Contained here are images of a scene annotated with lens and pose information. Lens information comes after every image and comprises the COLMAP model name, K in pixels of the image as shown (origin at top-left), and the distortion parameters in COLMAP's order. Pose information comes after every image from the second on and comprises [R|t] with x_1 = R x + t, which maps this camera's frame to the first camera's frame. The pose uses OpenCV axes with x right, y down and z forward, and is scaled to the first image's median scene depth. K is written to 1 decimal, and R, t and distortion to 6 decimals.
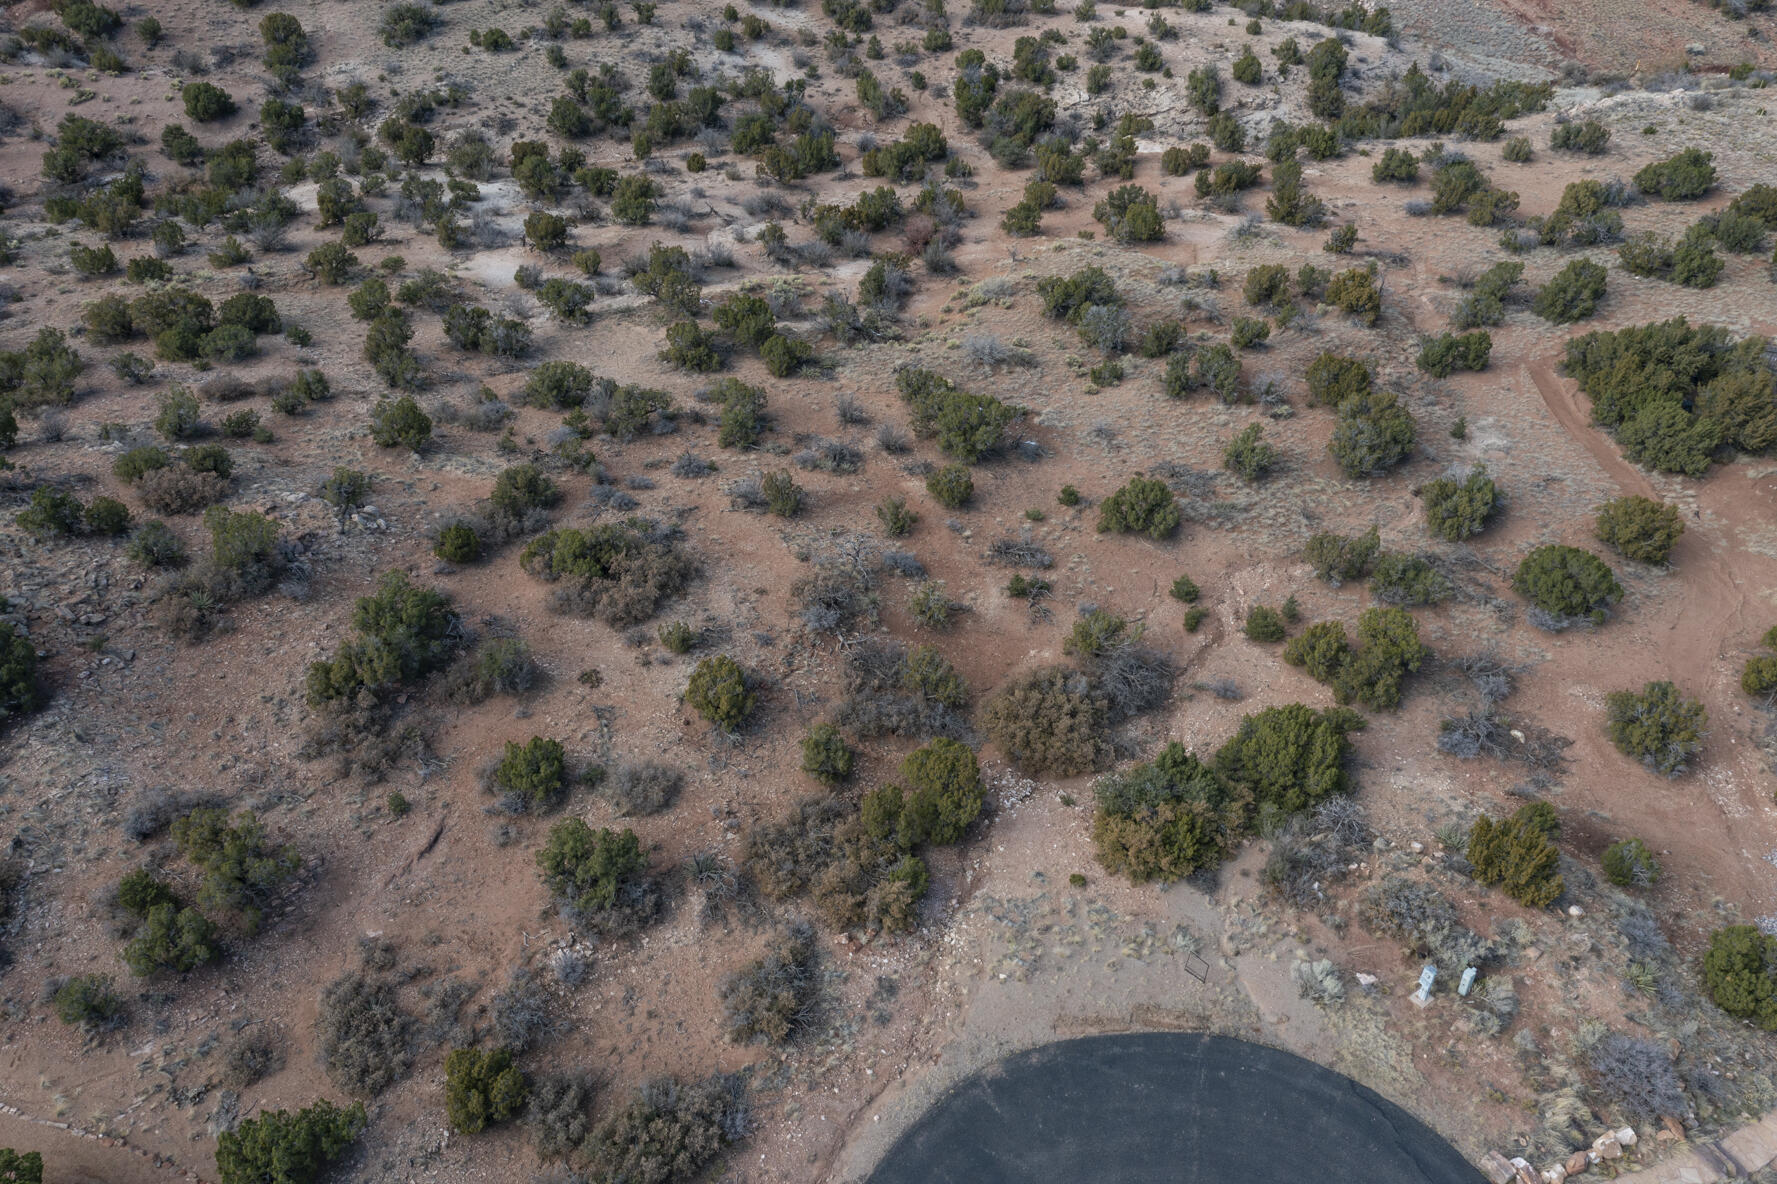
lens RADIAL K [[1409.6, 0, 886.0], [0, 1409.6, 593.7], [0, 0, 1]] dist [-0.007949, 0.018374]
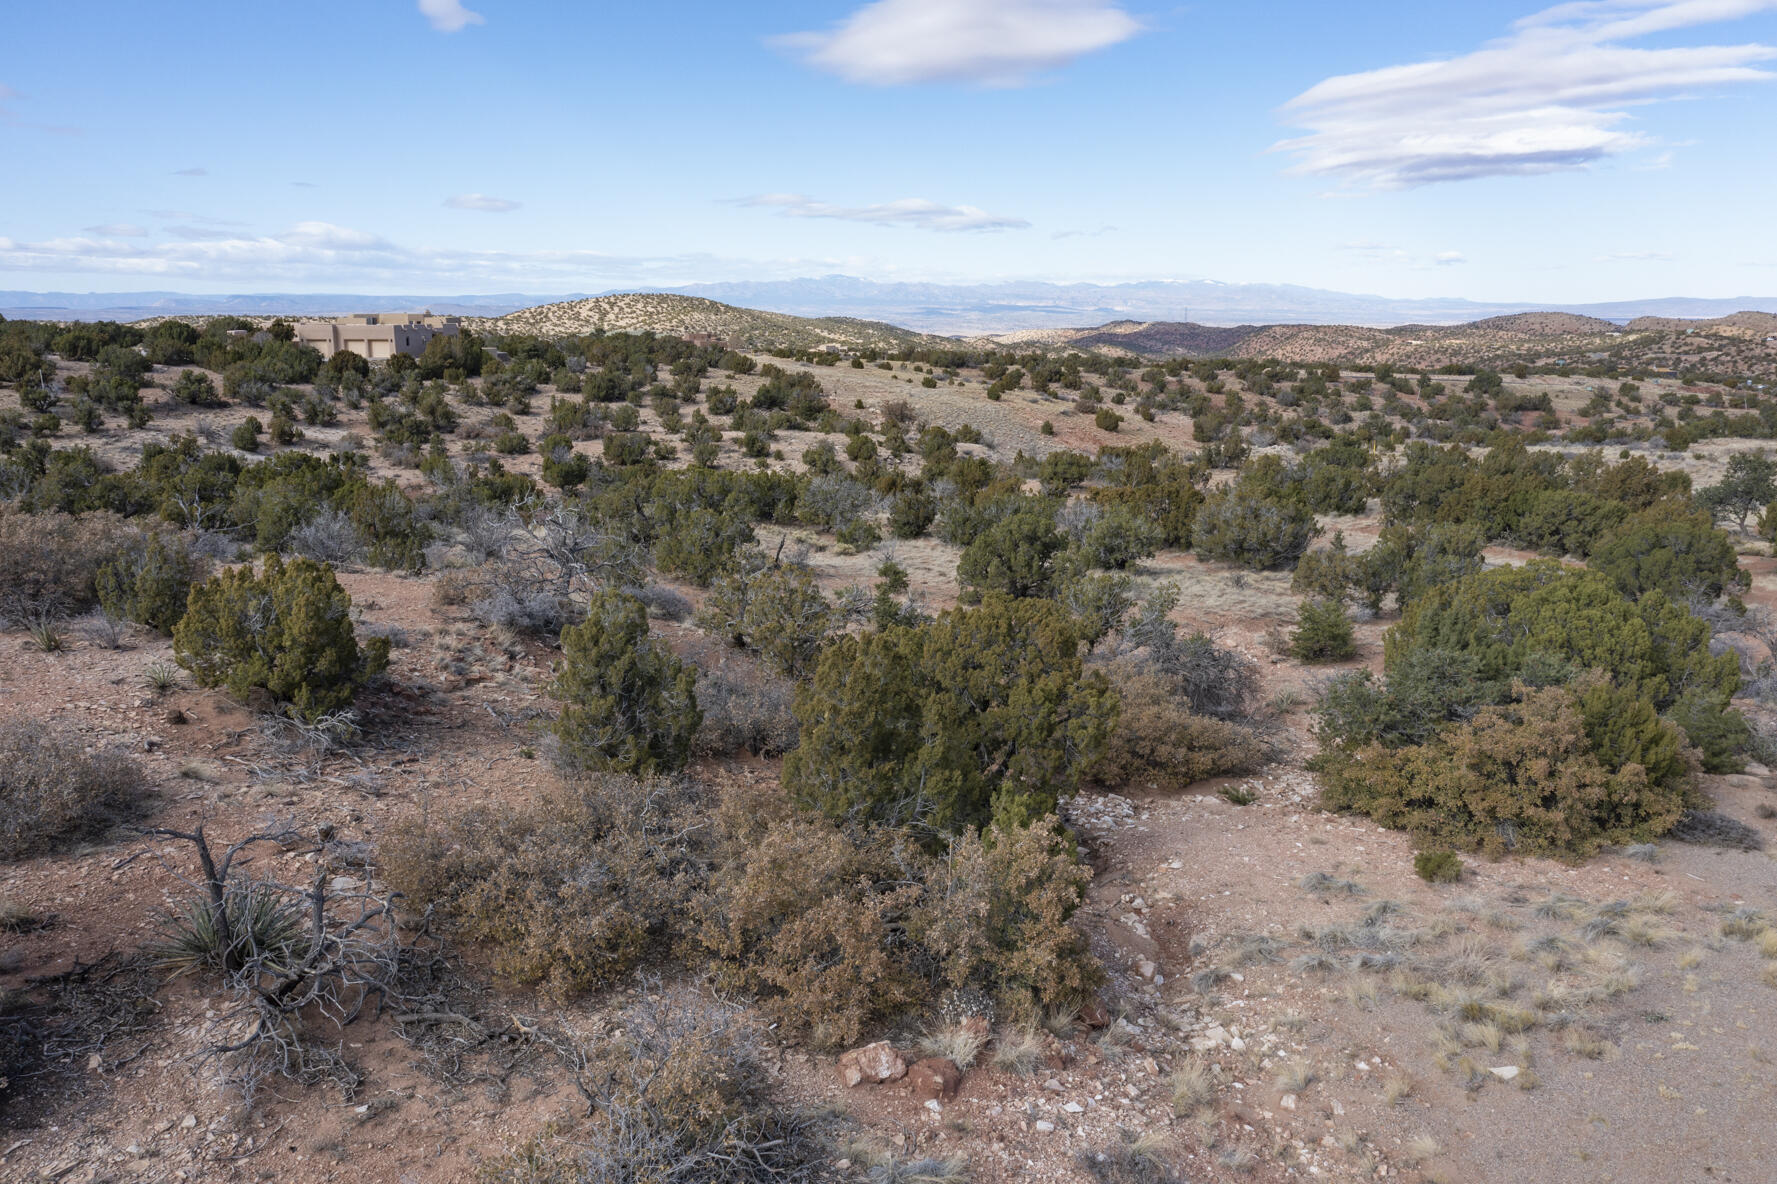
lens RADIAL K [[1411.1, 0, 885.0], [0, 1411.1, 595.9], [0, 0, 1]] dist [-0.009290, 0.012042]
pose [[0.944904, -0.062374, 0.321350, -0.080115], [0.194955, 0.895822, -0.399369, 0.211933], [-0.262962, 0.440014, 0.858626, 0.594104]]
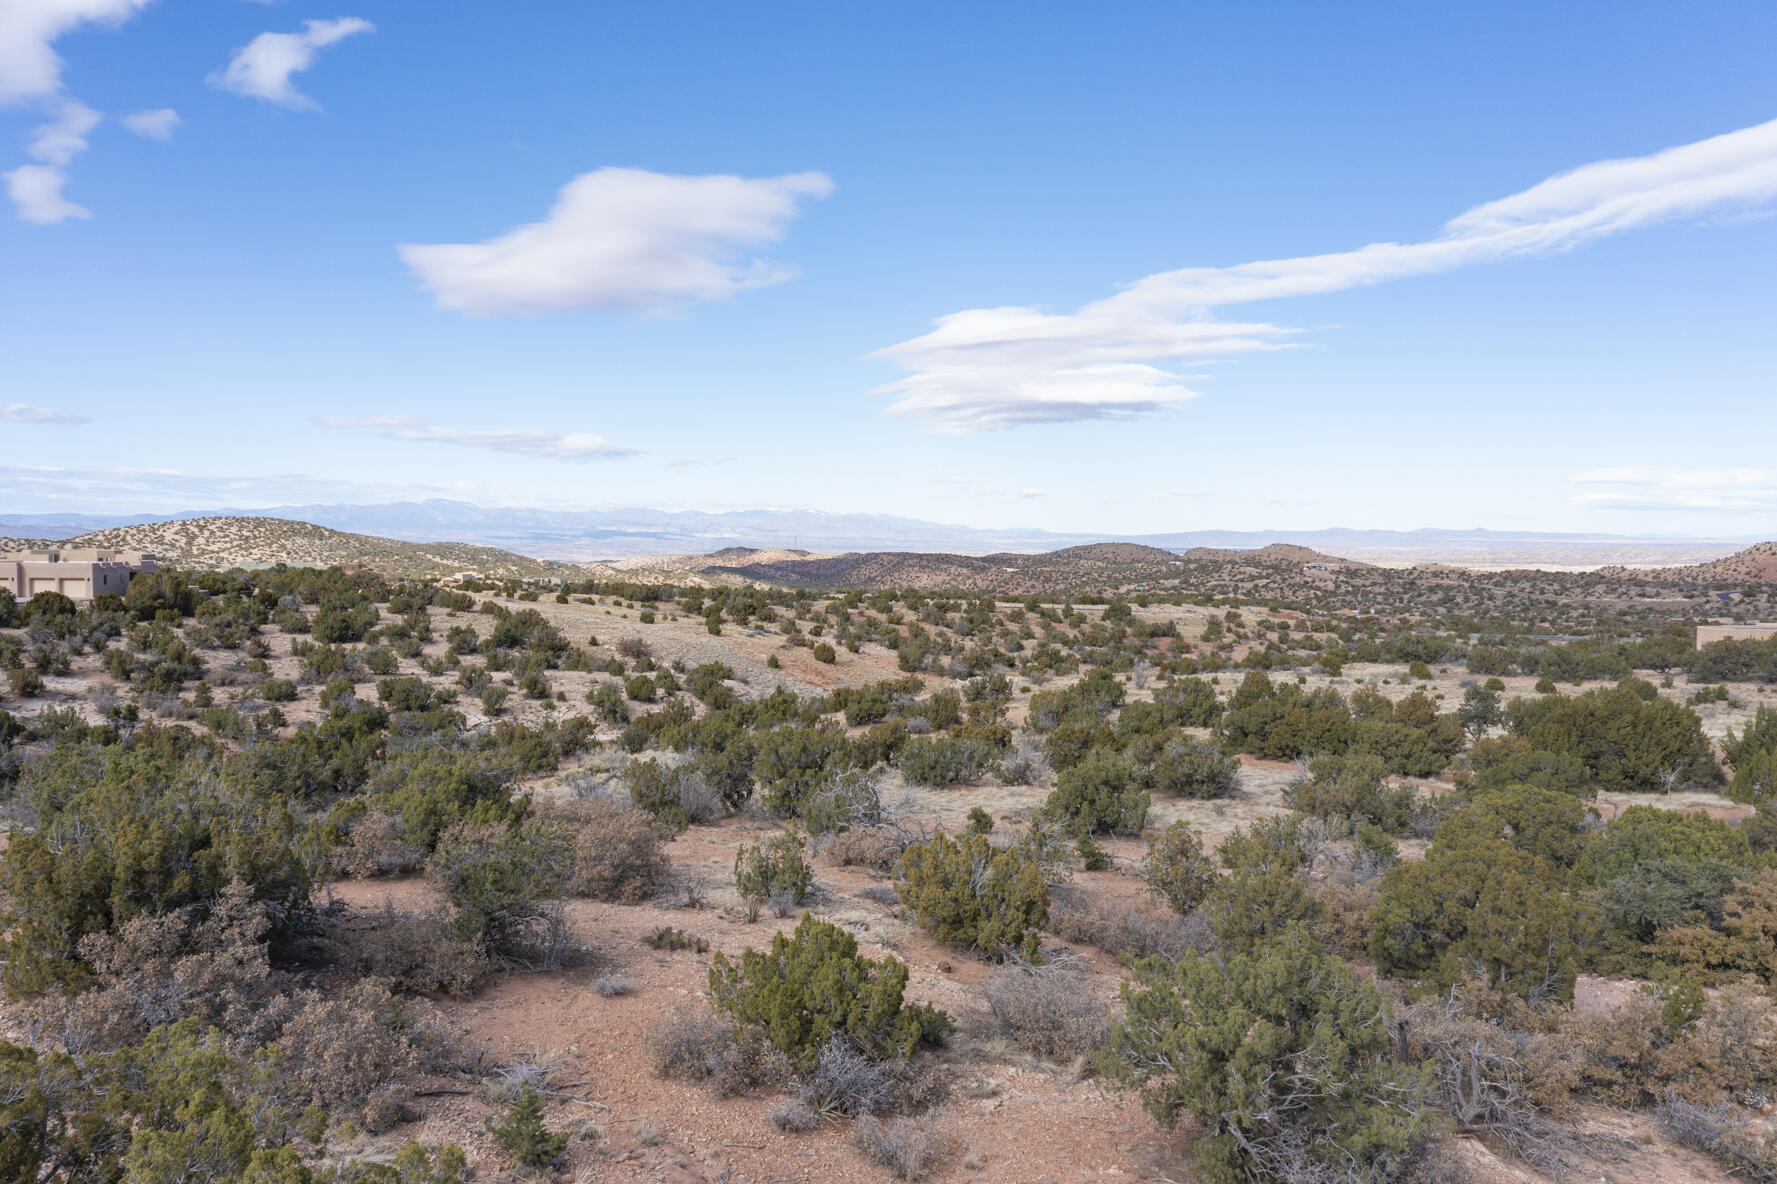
lens RADIAL K [[1409.6, 0, 886.0], [0, 1409.6, 593.7], [0, 0, 1]] dist [-0.007949, 0.018374]
pose [[0.821377, -0.012254, 0.570255, -0.365444], [0.334156, 0.820577, -0.463674, 0.174224], [-0.462256, 0.571405, 0.678097, 0.591329]]
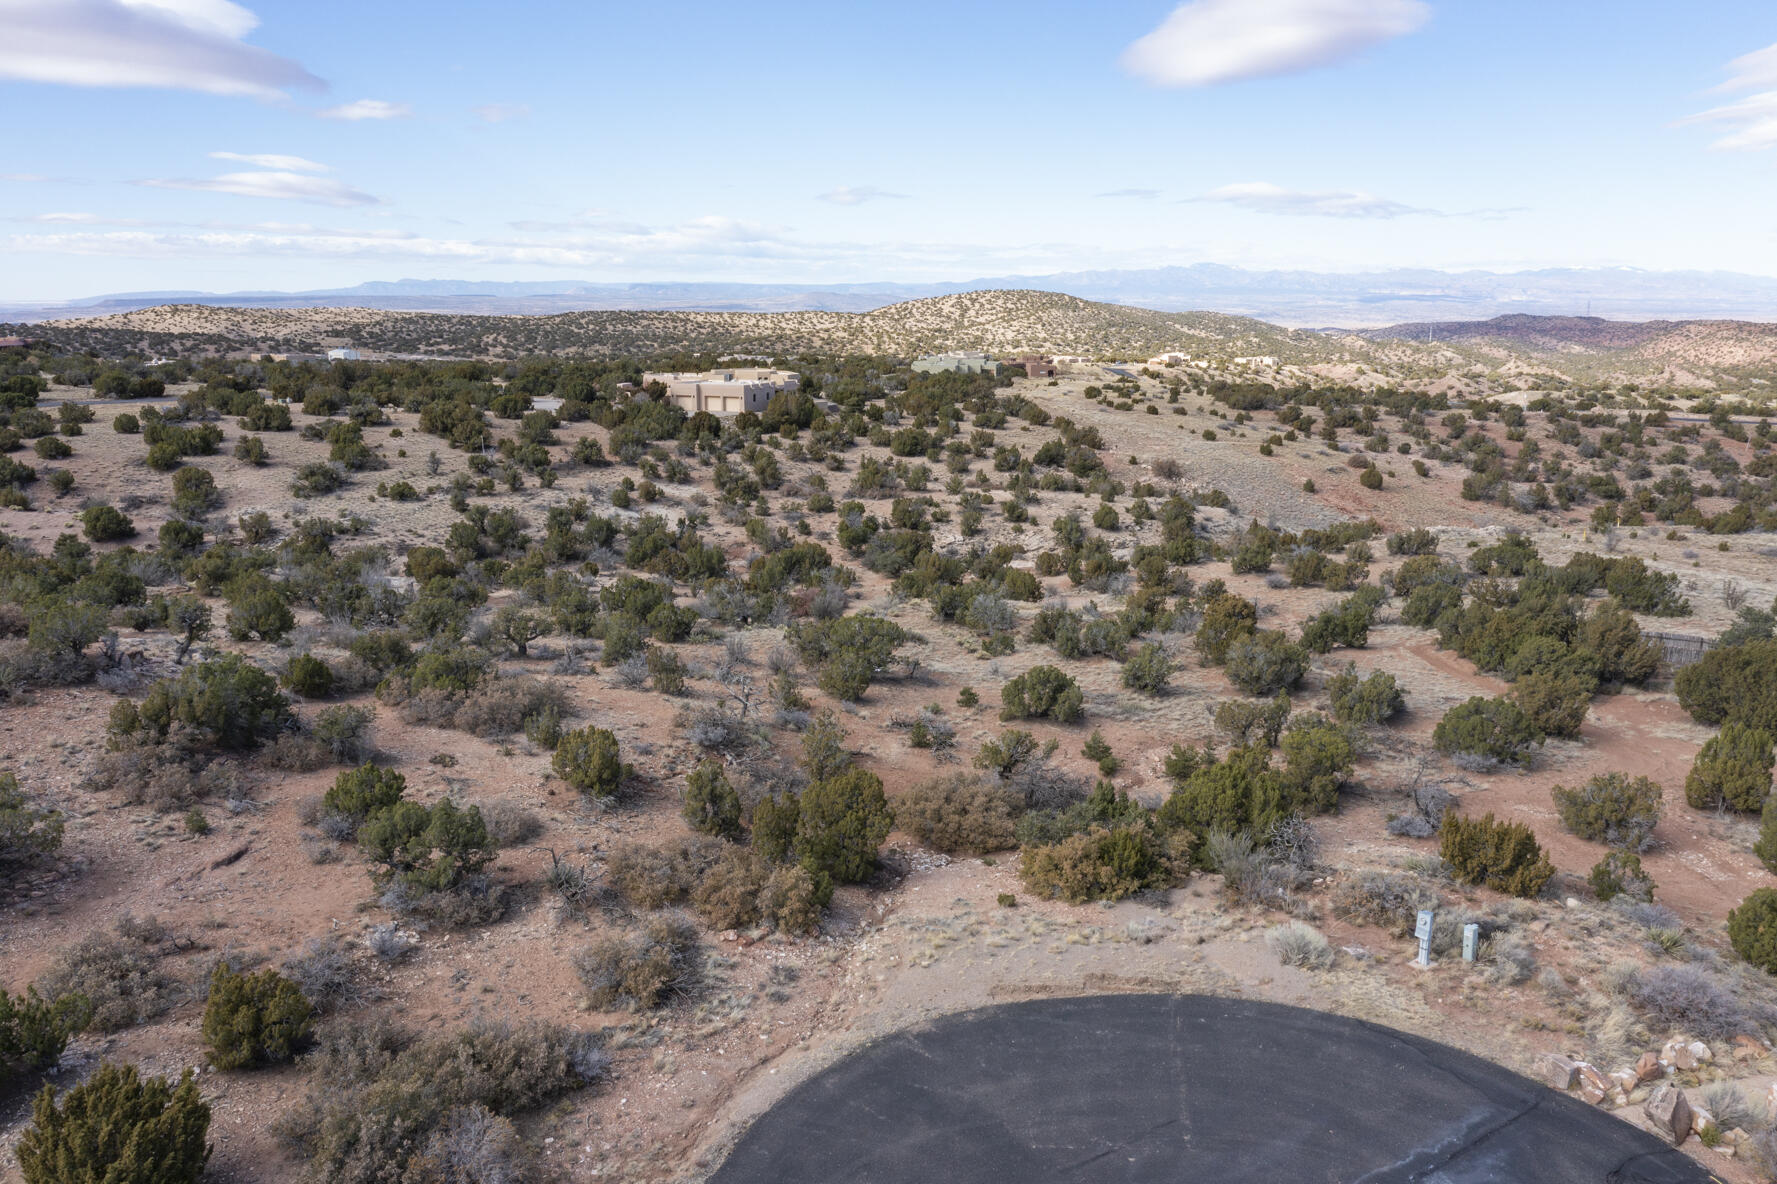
lens RADIAL K [[1409.6, 0, 886.0], [0, 1409.6, 593.7], [0, 0, 1]] dist [-0.007949, 0.018374]
pose [[0.996693, -0.012059, 0.080358, -0.002841], [0.045045, 0.905065, -0.422880, 0.327084], [-0.067630, 0.425101, 0.902616, 0.129225]]
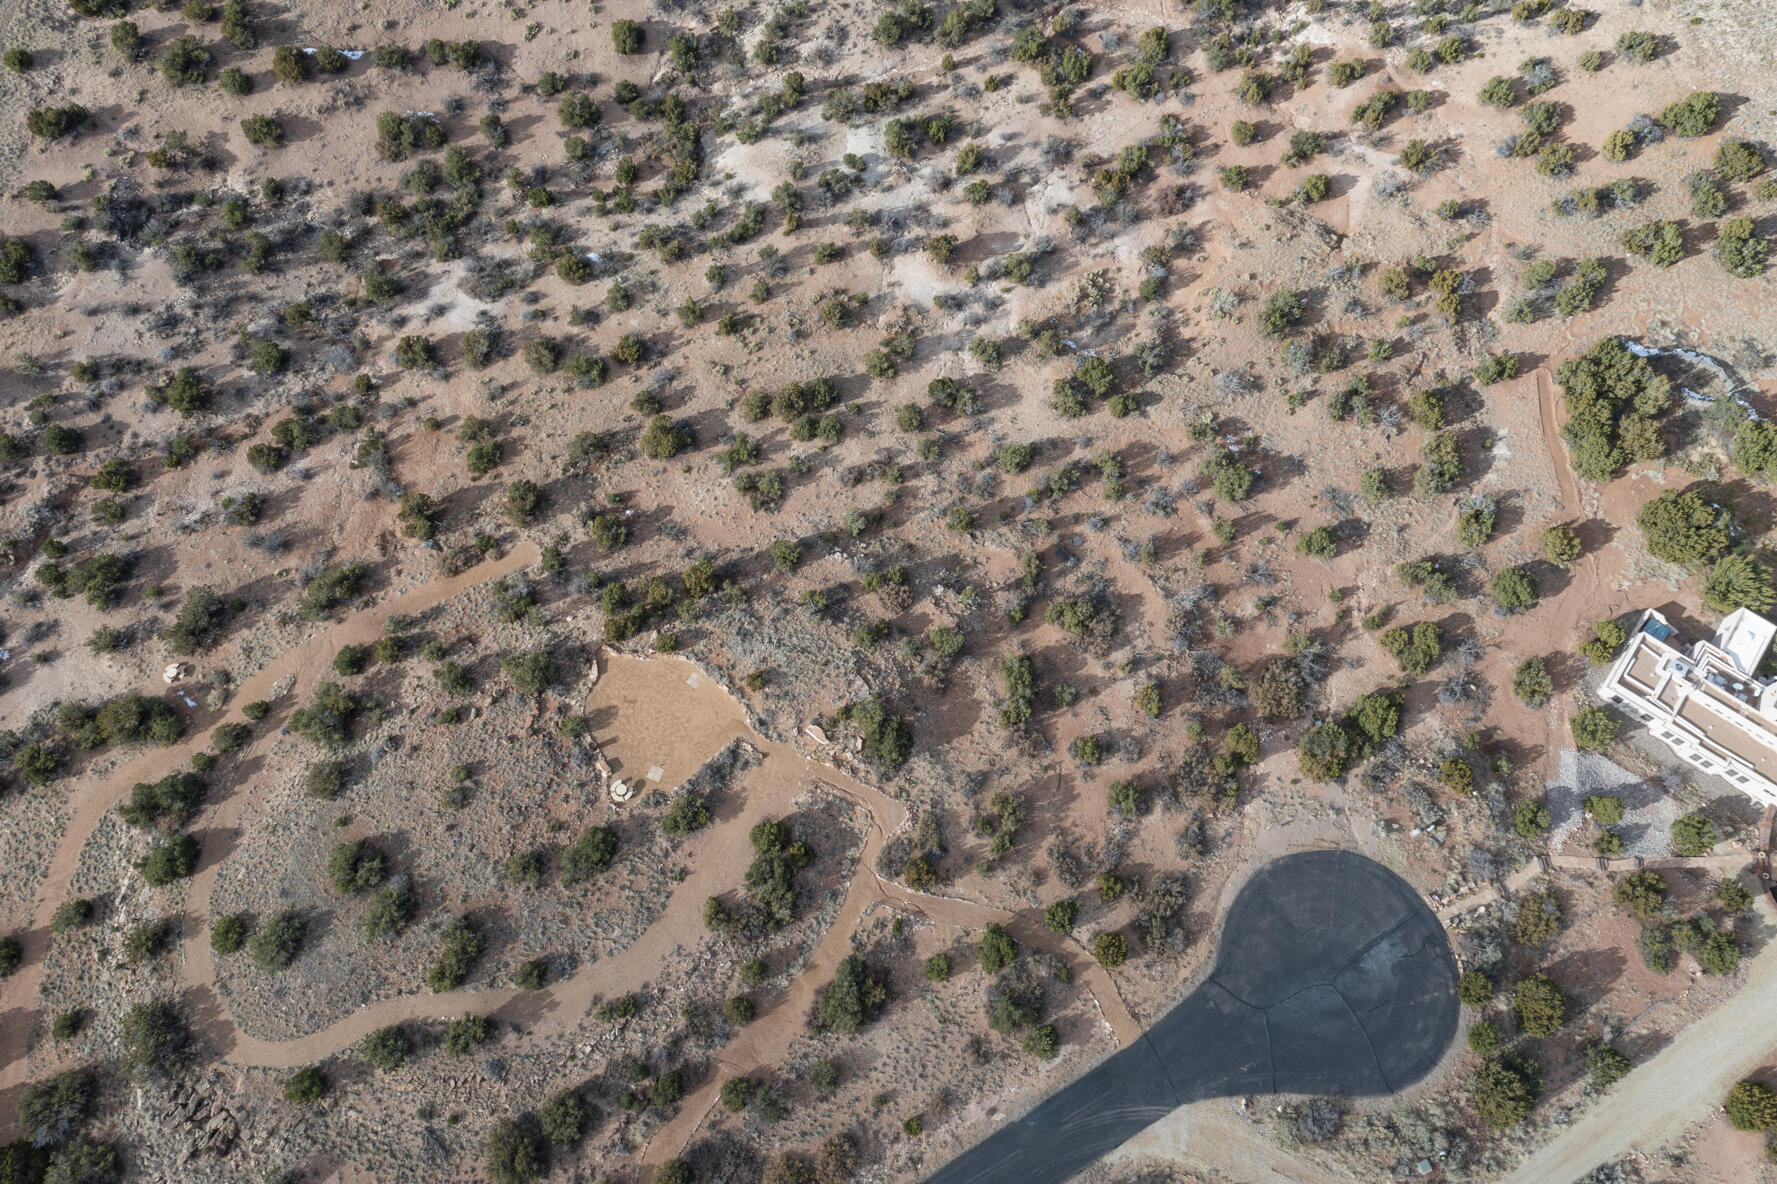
lens RADIAL K [[1411.1, 0, 885.0], [0, 1411.1, 595.9], [0, 0, 1]] dist [-0.009290, 0.012042]
pose [[0.840202, -0.184998, -0.509741, 0.731875], [0.443746, 0.774857, 0.450207, -1.292343], [0.311689, -0.604461, 0.733128, -0.774299]]
